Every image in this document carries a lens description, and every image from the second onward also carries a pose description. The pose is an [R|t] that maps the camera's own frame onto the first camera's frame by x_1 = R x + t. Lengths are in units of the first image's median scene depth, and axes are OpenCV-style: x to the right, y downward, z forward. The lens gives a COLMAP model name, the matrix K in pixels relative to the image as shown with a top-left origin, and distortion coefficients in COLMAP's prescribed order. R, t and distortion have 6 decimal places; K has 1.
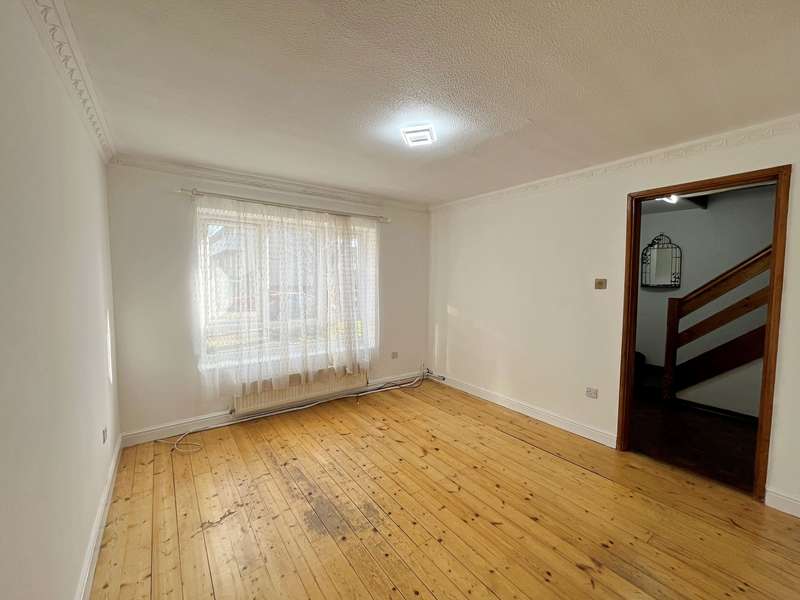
lens RADIAL K [[326.4, 0, 397.7], [0, 326.4, 298.9], [0, 0, 1]] dist [-0.004851, 0.001656]
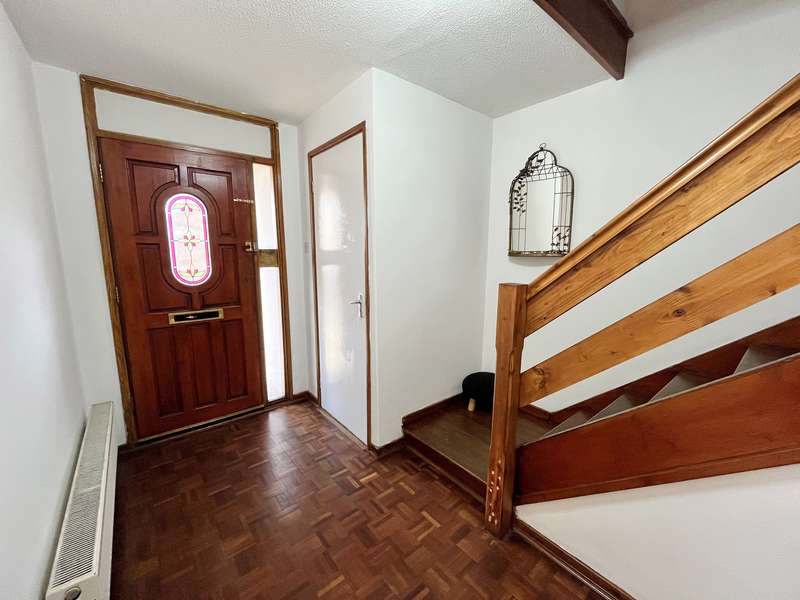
lens RADIAL K [[326.4, 0, 396.2], [0, 326.4, 299.7], [0, 0, 1]] dist [-0.004851, 0.001656]
pose [[0.998319, -0.010263, 0.057046, 0.304035], [0.005039, 0.995841, 0.090966, -0.008931], [-0.057743, -0.090525, 0.994219, 0.274216]]
